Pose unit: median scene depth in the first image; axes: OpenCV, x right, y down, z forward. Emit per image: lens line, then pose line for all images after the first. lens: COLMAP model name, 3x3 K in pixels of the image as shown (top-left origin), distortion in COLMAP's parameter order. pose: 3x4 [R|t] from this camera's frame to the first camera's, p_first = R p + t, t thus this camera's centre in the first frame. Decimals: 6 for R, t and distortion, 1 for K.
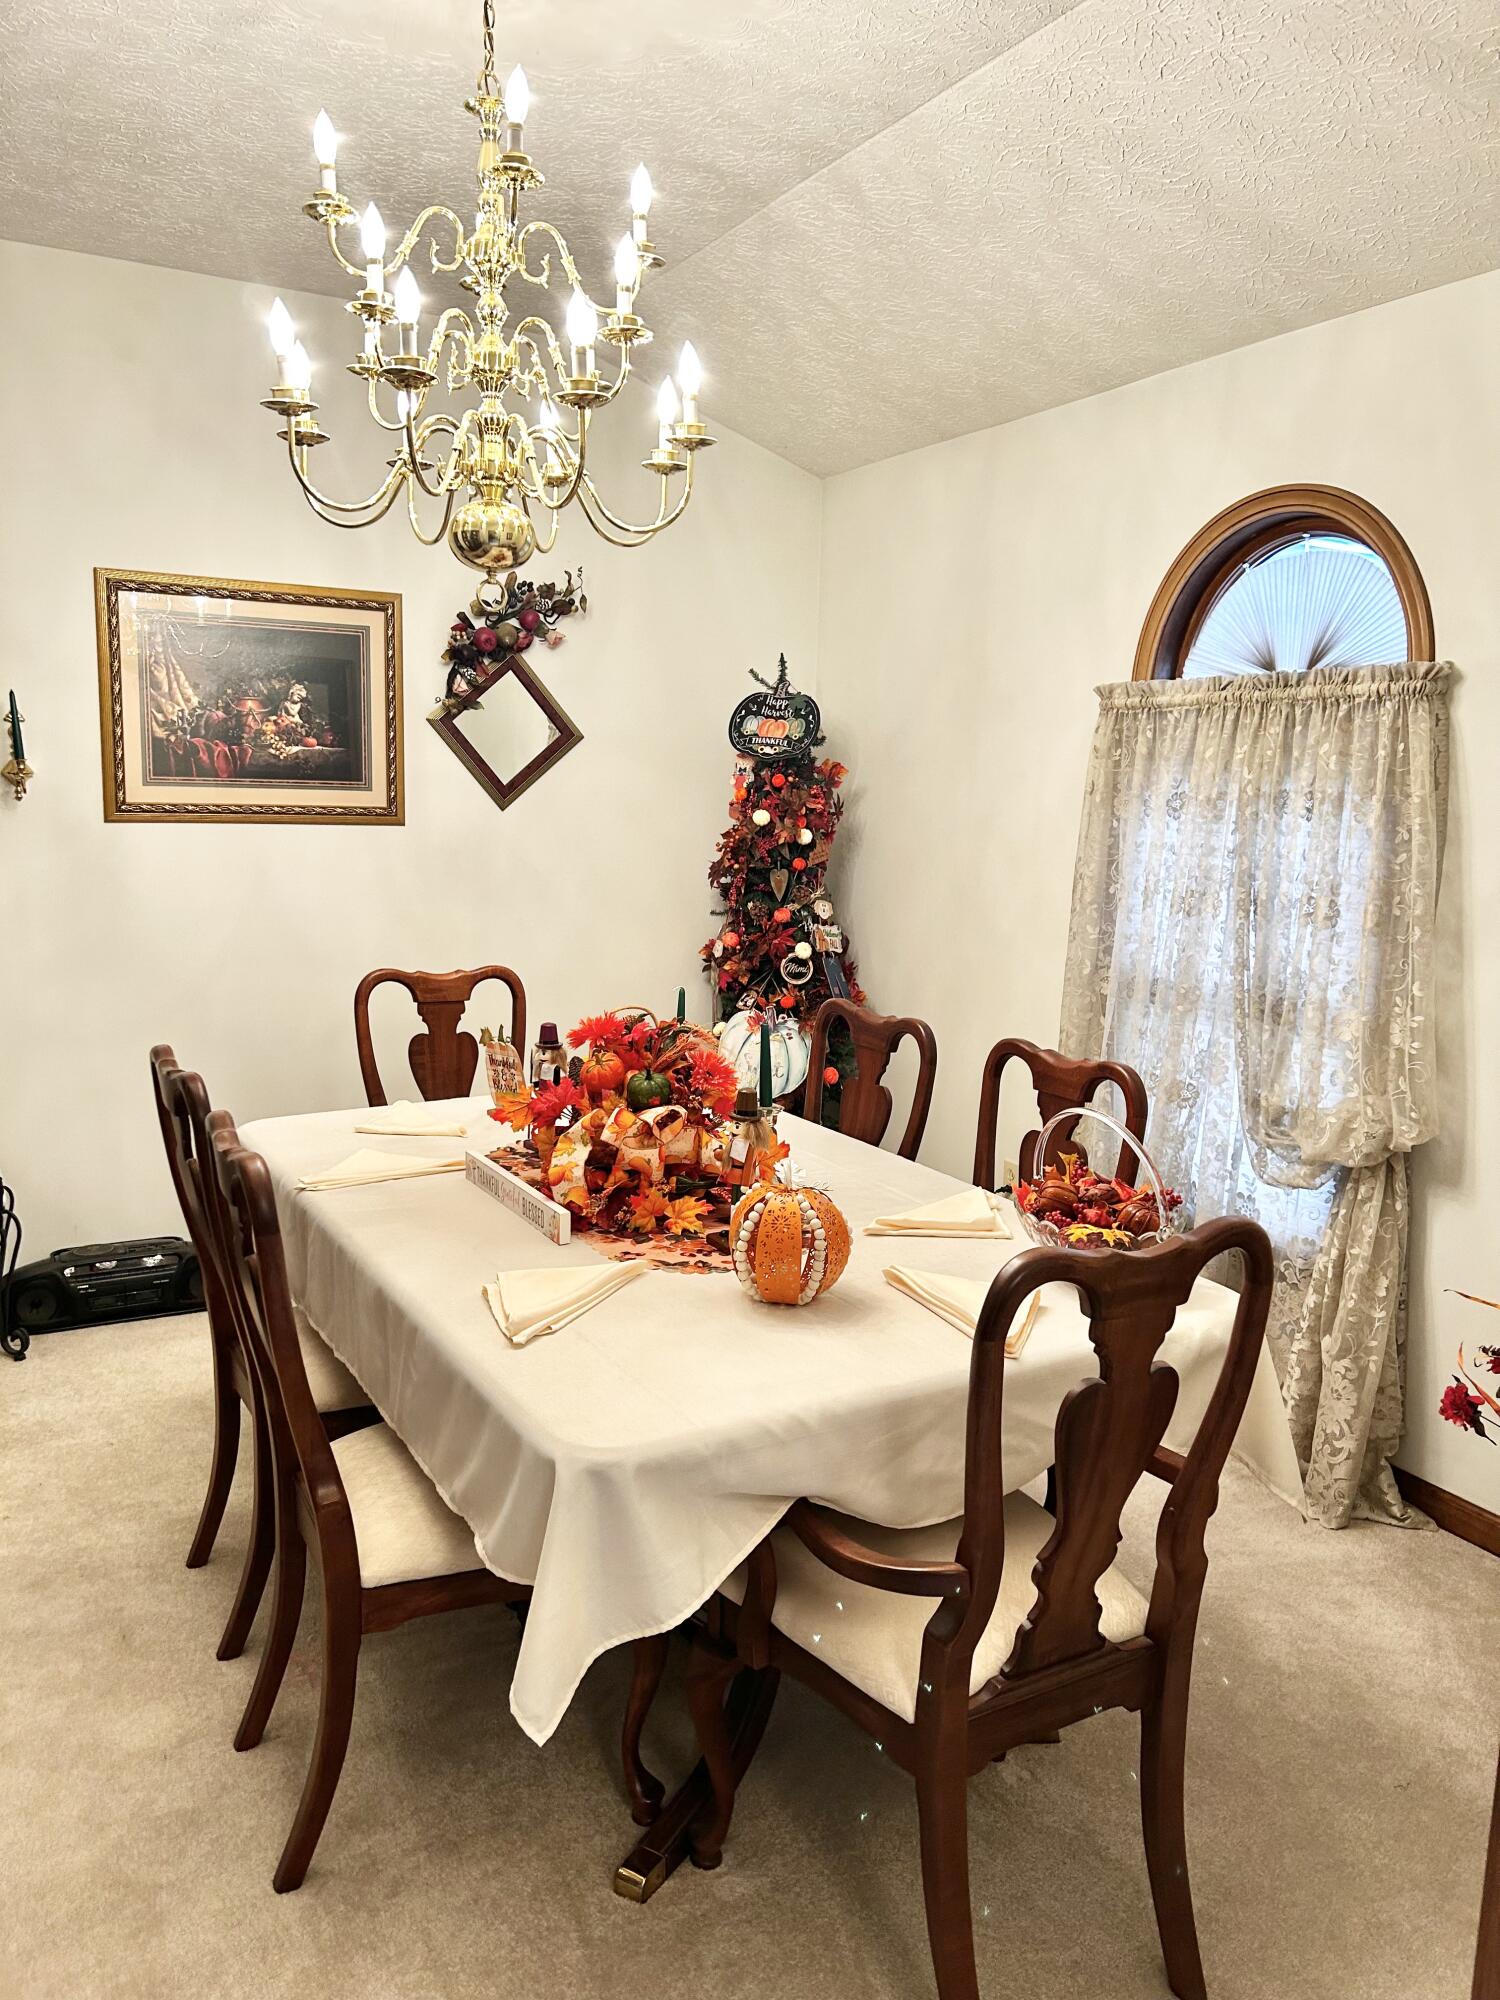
lens RADIAL K [[1495.3, 0, 750.0], [0, 1495.3, 1000.0], [0, 0, 1]] dist [0.067054, -0.090962]
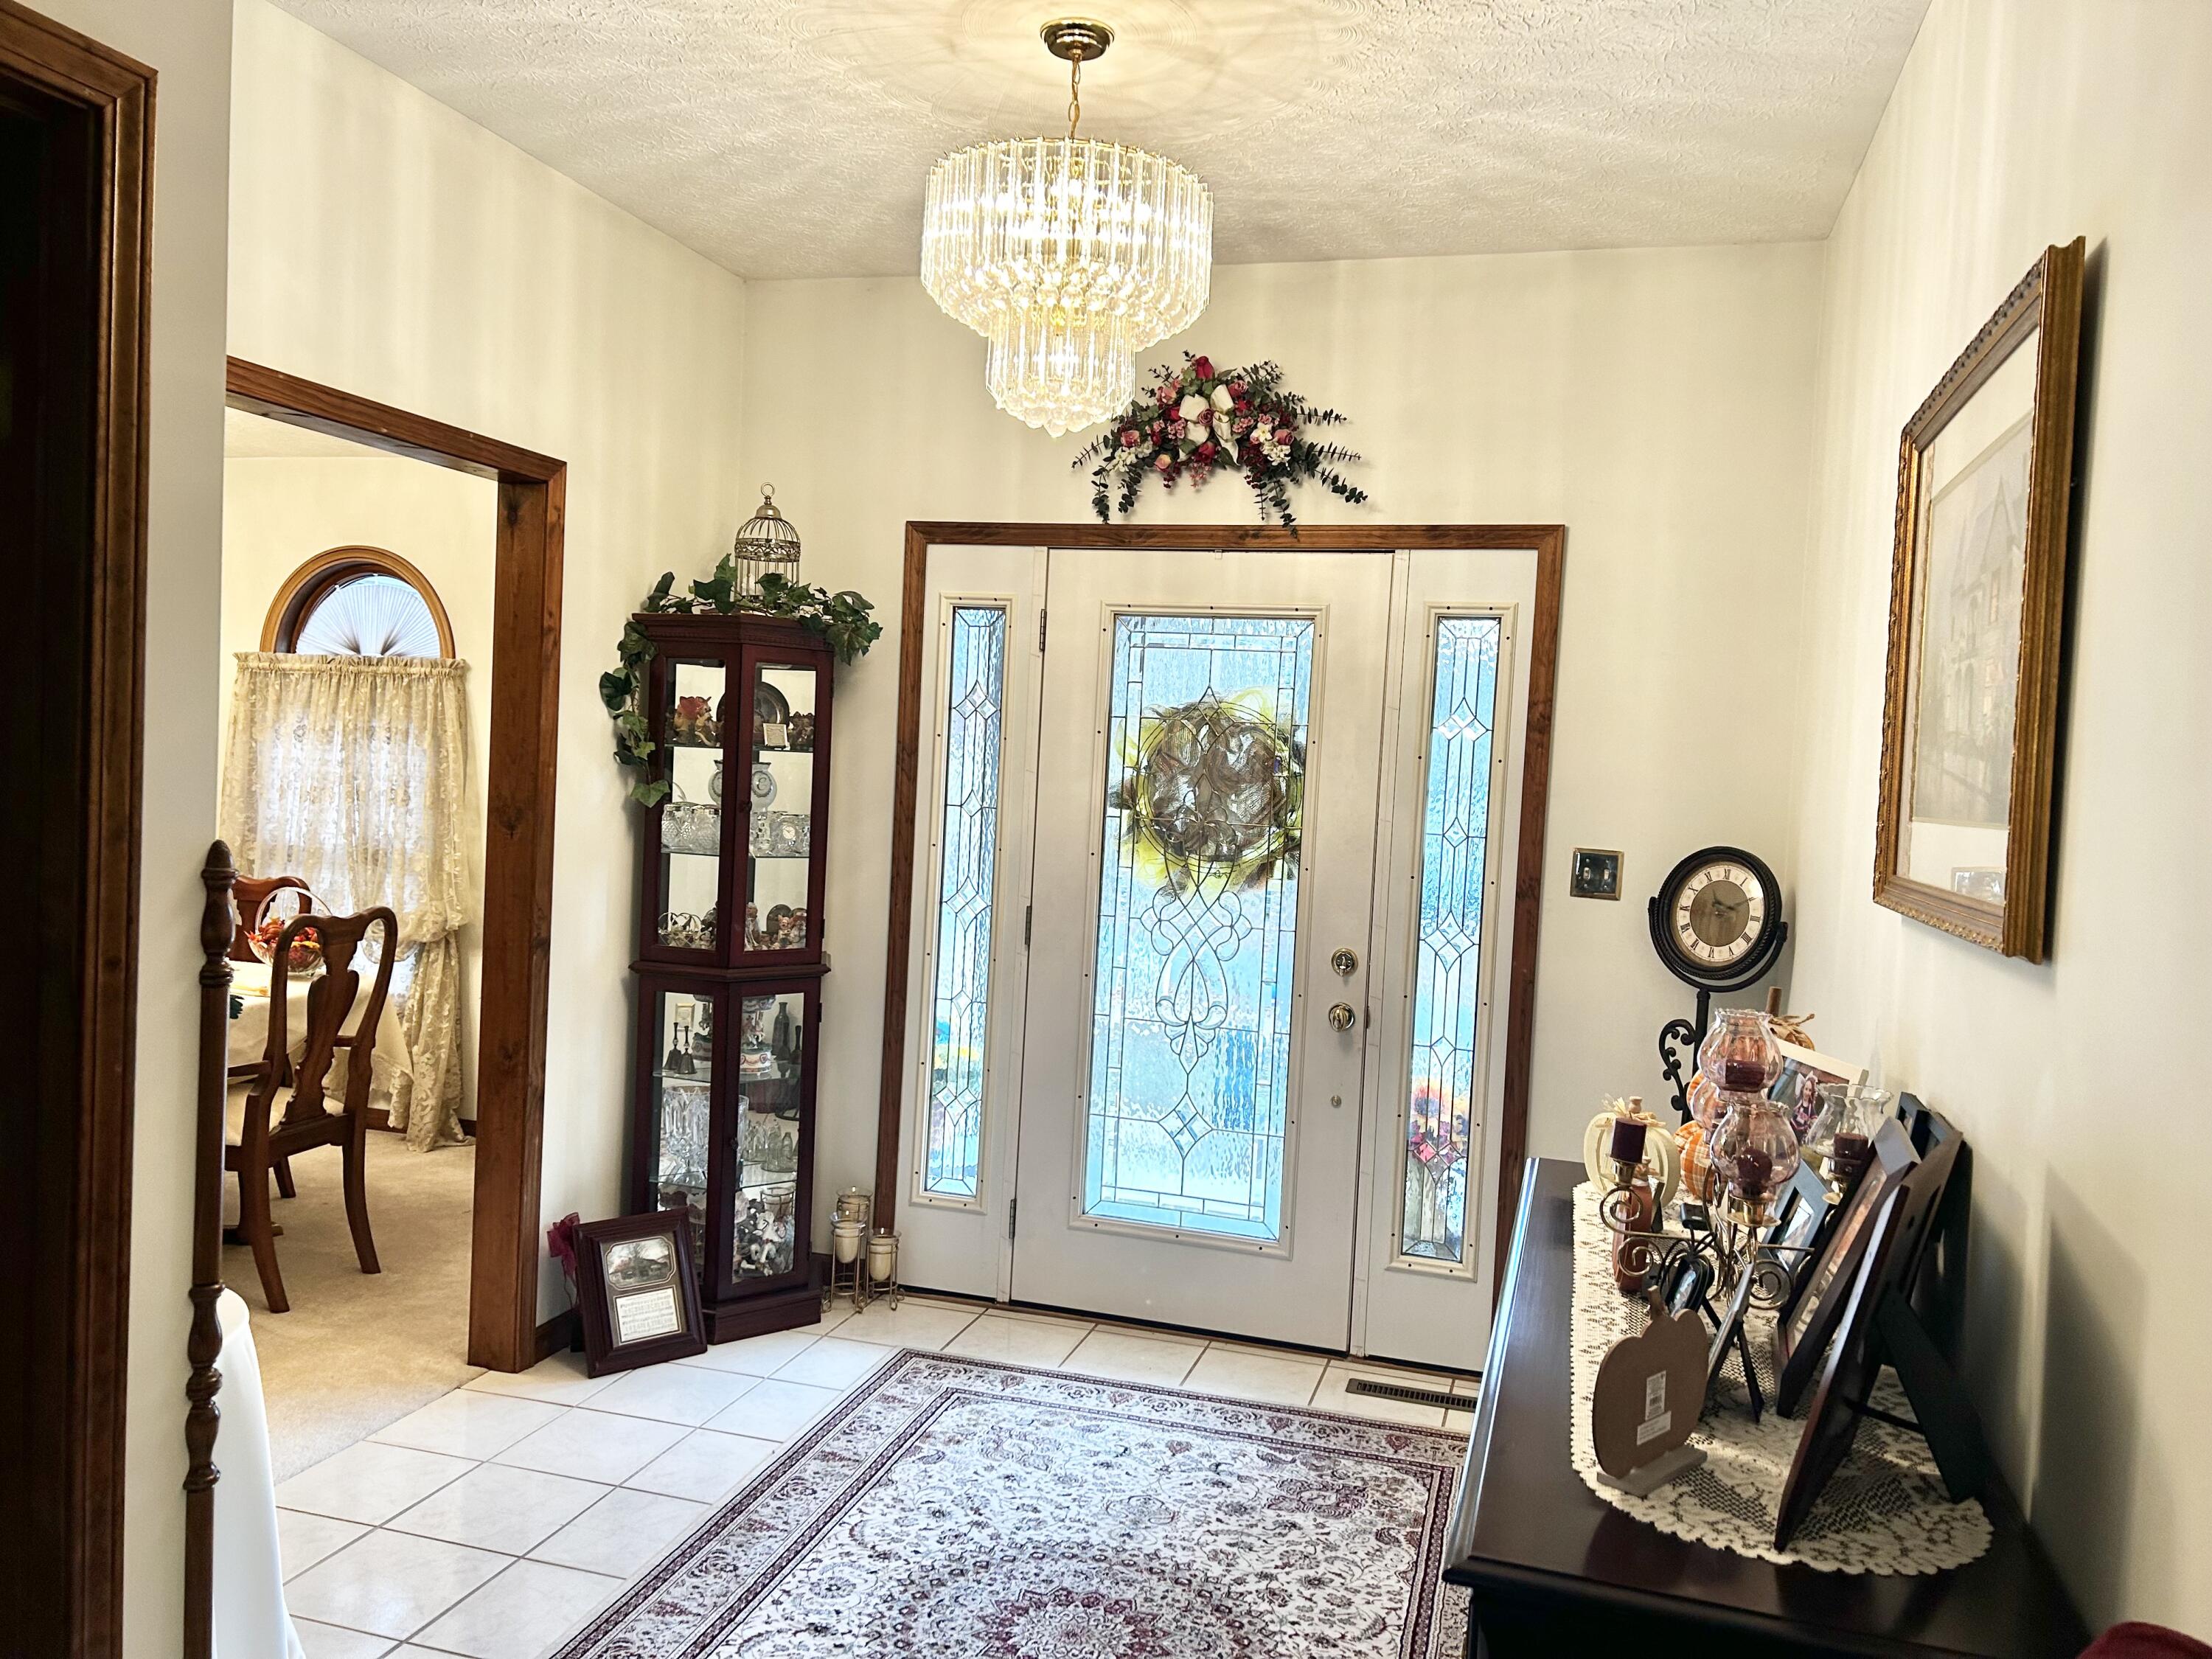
lens RADIAL K [[1653.8, 0, 1106.0], [0, 1653.8, 829.5], [0, 0, 1]] dist [0.067054, -0.090962]
pose [[0.710549, -0.020471, 0.703350, -0.382758], [0.072678, 0.996366, -0.044422, 0.119763], [-0.699885, 0.082682, 0.709454, -0.898648]]
